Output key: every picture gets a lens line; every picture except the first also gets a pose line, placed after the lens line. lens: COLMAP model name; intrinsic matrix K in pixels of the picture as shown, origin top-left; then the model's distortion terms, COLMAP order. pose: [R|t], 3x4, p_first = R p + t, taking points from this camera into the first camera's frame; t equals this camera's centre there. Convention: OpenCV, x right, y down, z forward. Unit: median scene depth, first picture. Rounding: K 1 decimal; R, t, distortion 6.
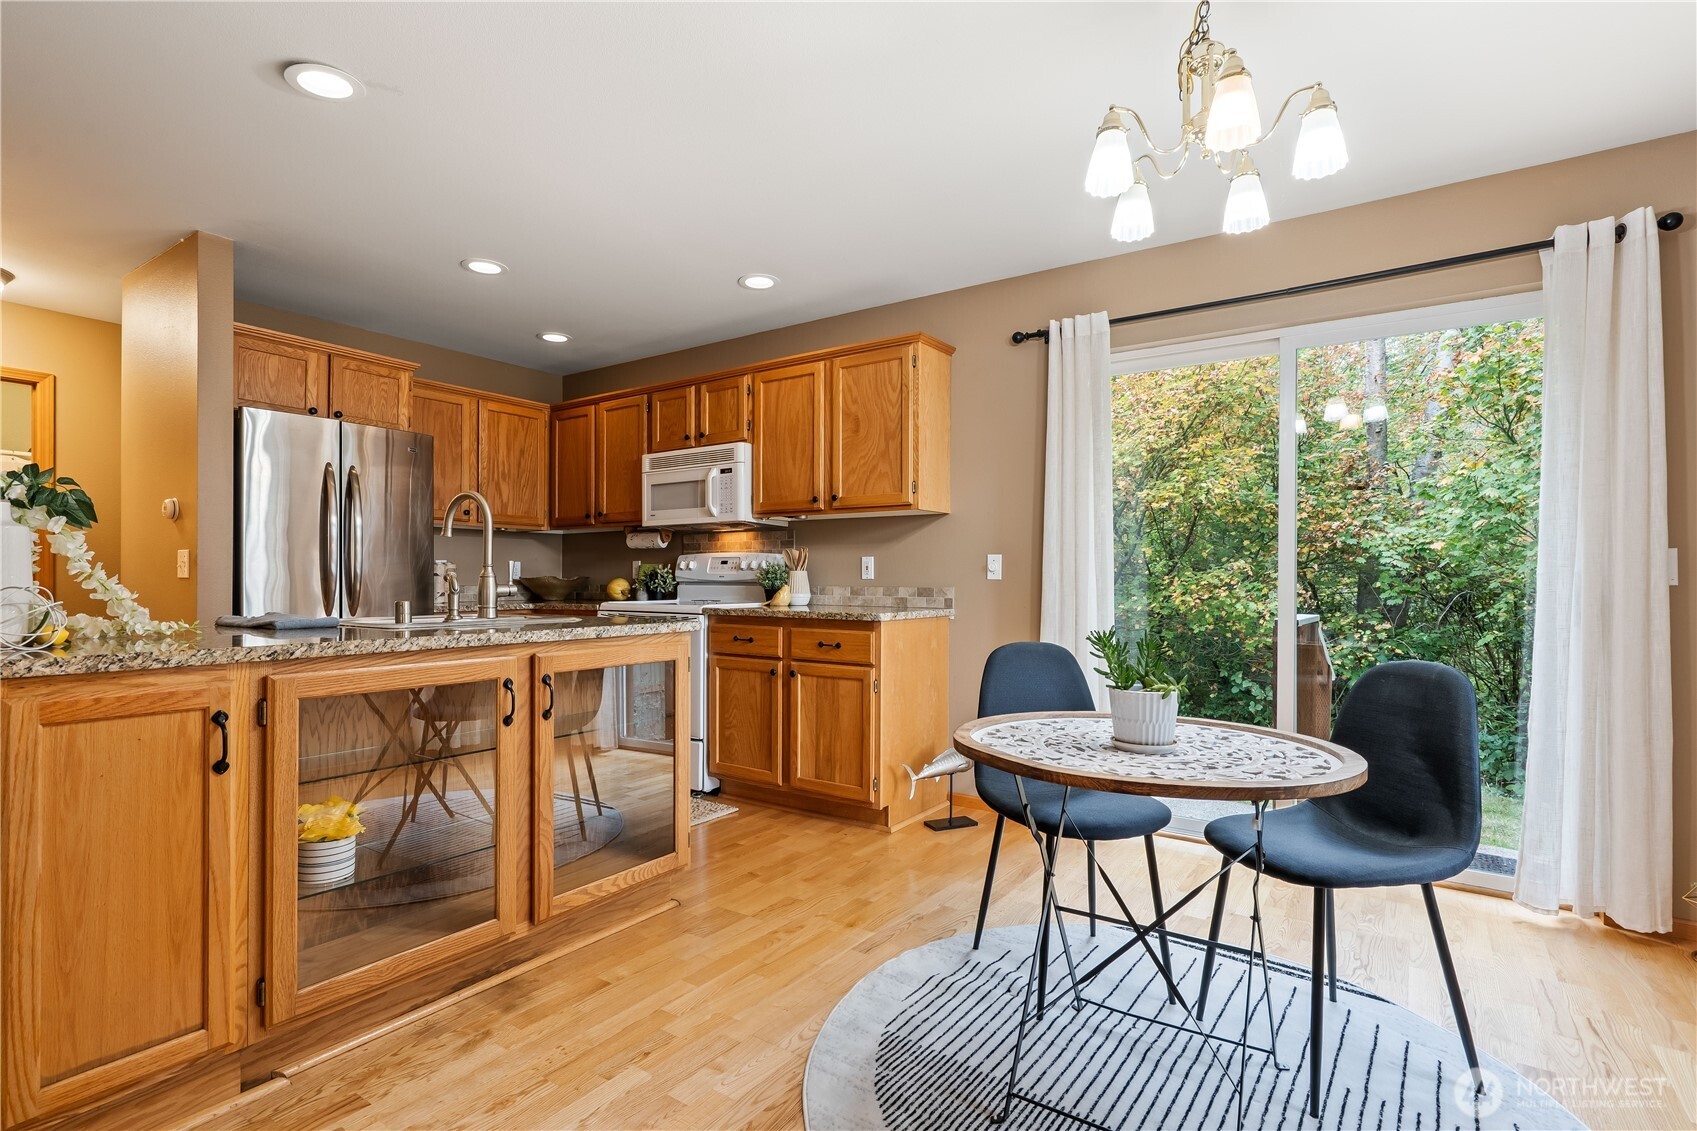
lens RADIAL K [[812.1, 0, 864.6], [0, 812.1, 583.9], [0, 0, 1]] dist [0.001825, 0.000216]
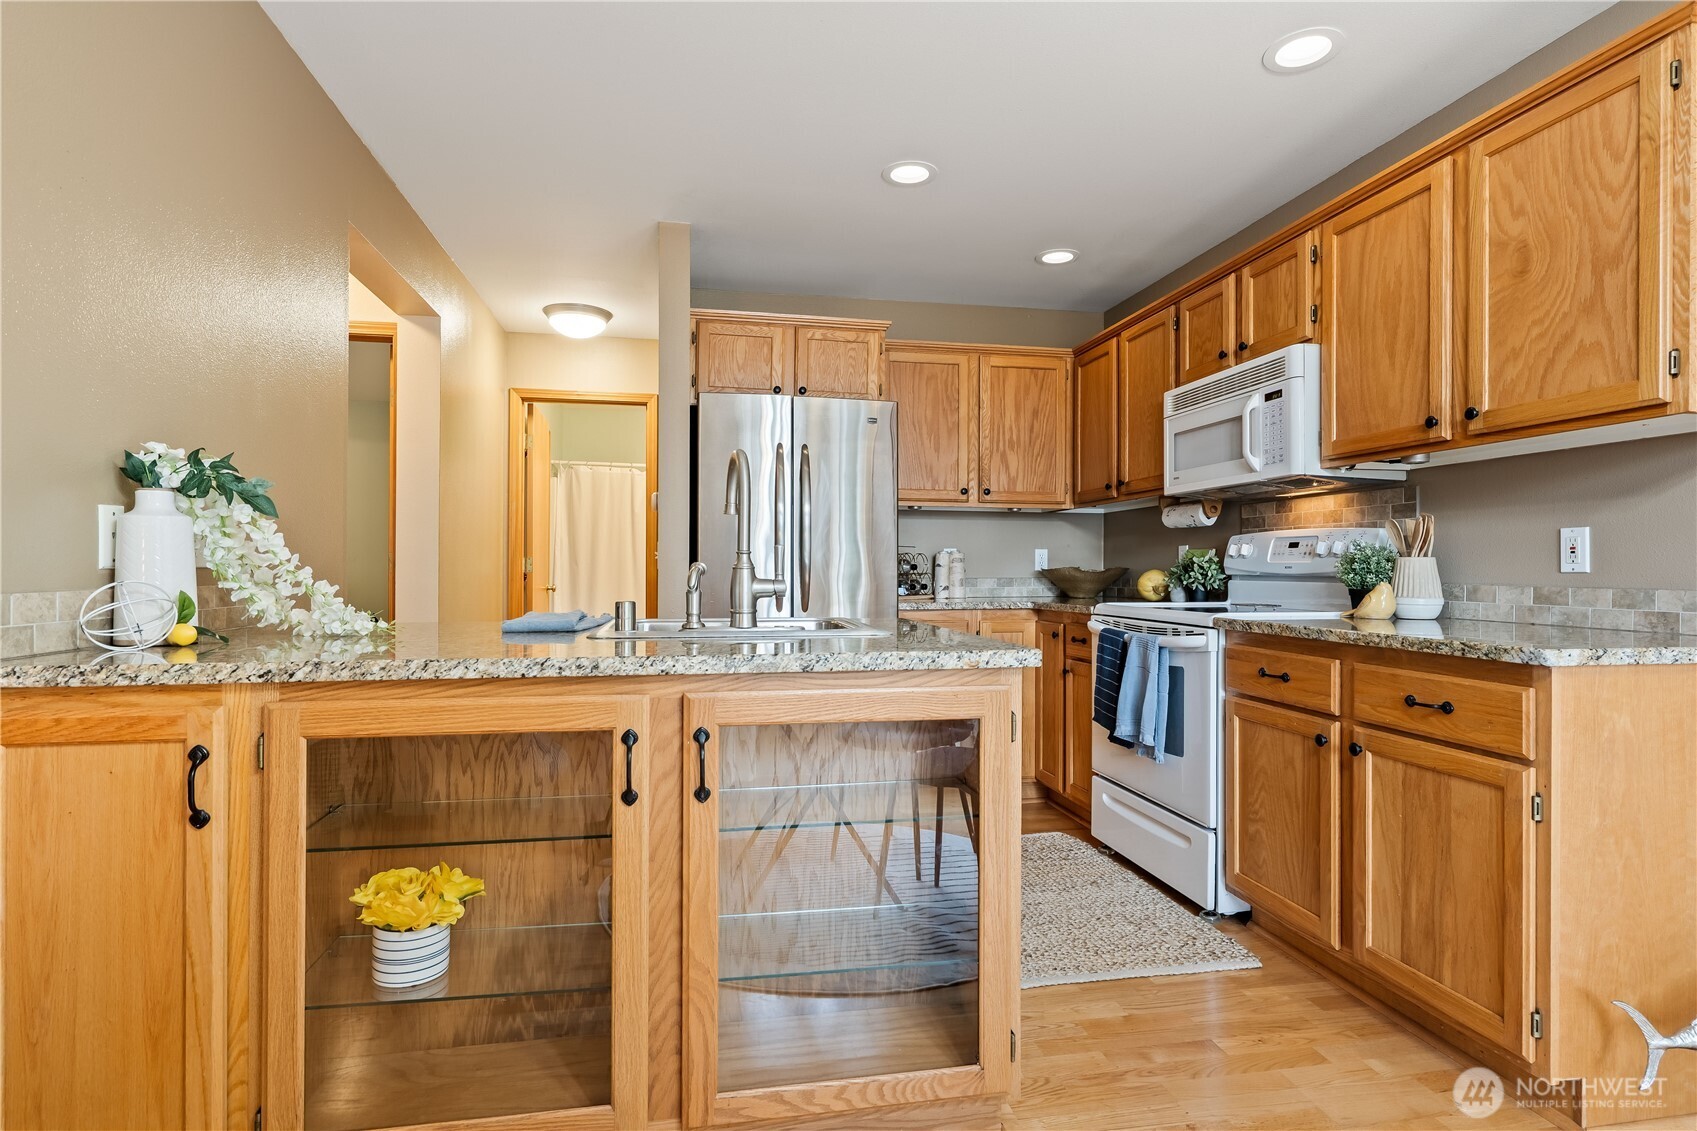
lens RADIAL K [[872.8, 0, 841.8], [0, 872.8, 568.6], [0, 0, 1]] dist [0.008175, -0.001113]
pose [[0.694577, 0.000002, -0.719418, 0.090204], [-0.005091, 0.999975, -0.004913, -0.003821], [0.719400, 0.007075, 0.694560, 0.351212]]
